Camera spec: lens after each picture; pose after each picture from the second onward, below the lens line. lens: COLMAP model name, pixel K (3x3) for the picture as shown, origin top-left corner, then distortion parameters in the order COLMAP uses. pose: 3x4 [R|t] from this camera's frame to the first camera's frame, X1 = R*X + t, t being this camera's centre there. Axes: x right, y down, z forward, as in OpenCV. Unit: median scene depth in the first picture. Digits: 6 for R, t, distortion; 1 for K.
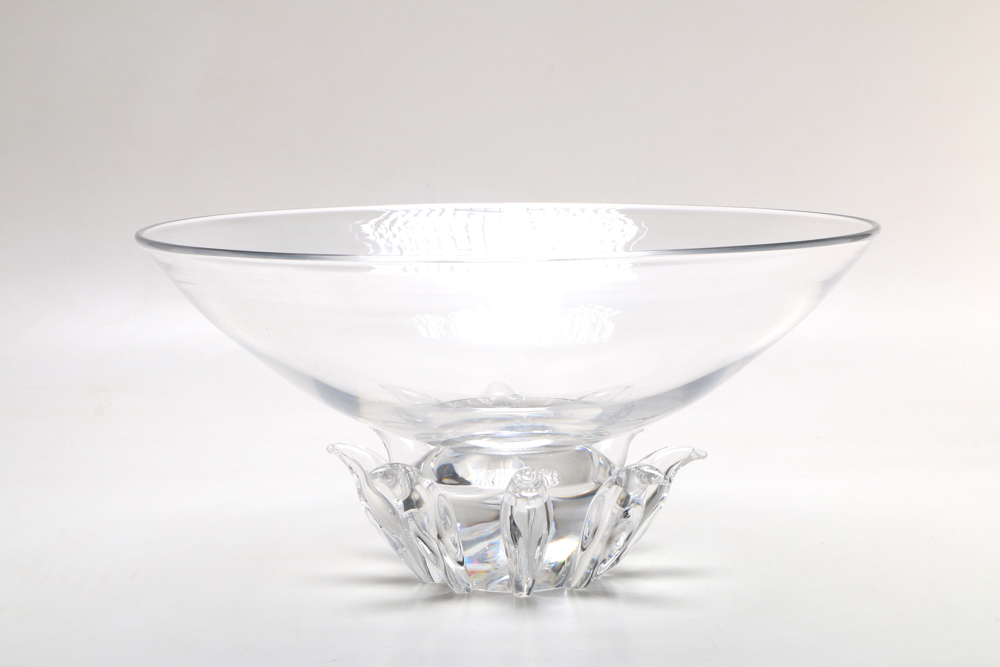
lens RADIAL K [[2315.1, 0, 500.0], [0, 2315.1, 333.5], [0, 0, 1]] dist [-0.003173, 0.037941]
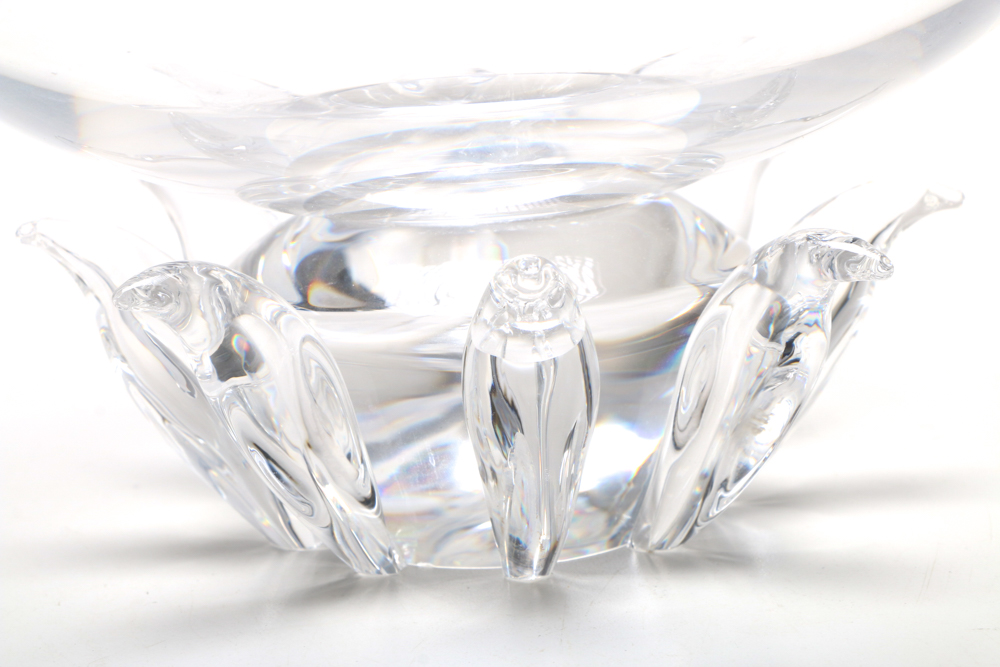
lens RADIAL K [[3488.8, 0, 500.0], [0, 3488.8, 333.5], [0, 0, 1]] dist [-0.063307, -1.577730]
pose [[0.998341, -0.053927, 0.020167, -0.004900], [0.052009, 0.994950, 0.085851, 0.020192], [-0.024695, -0.084660, 0.996104, 0.408719]]
